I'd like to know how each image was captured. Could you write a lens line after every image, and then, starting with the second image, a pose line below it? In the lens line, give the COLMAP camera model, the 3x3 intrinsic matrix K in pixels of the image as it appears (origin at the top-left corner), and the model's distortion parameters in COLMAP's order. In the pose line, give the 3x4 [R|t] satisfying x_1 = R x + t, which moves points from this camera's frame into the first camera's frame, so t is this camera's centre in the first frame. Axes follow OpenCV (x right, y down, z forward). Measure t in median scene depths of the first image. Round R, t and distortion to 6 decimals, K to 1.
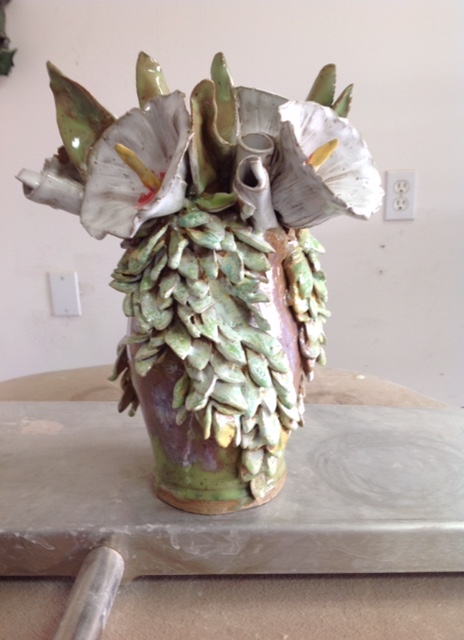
lens RADIAL K [[620.2, 0, 232.0], [0, 620.2, 320.0], [0, 0, 1]] dist [0.147125, -0.359699]
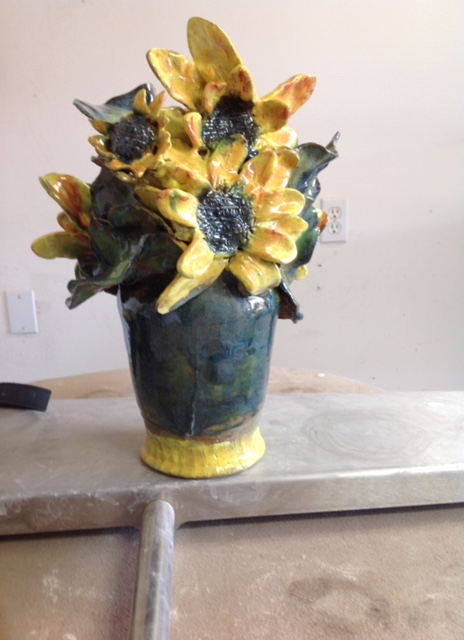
lens RADIAL K [[648.9, 0, 220.8], [0, 648.9, 319.3], [0, 0, 1]] dist [0.190593, -0.449515]
pose [[0.991129, -0.015467, 0.132001, -0.228937], [0.019989, 0.999256, -0.032997, 0.034886], [-0.131392, 0.035342, 0.990700, -0.332461]]
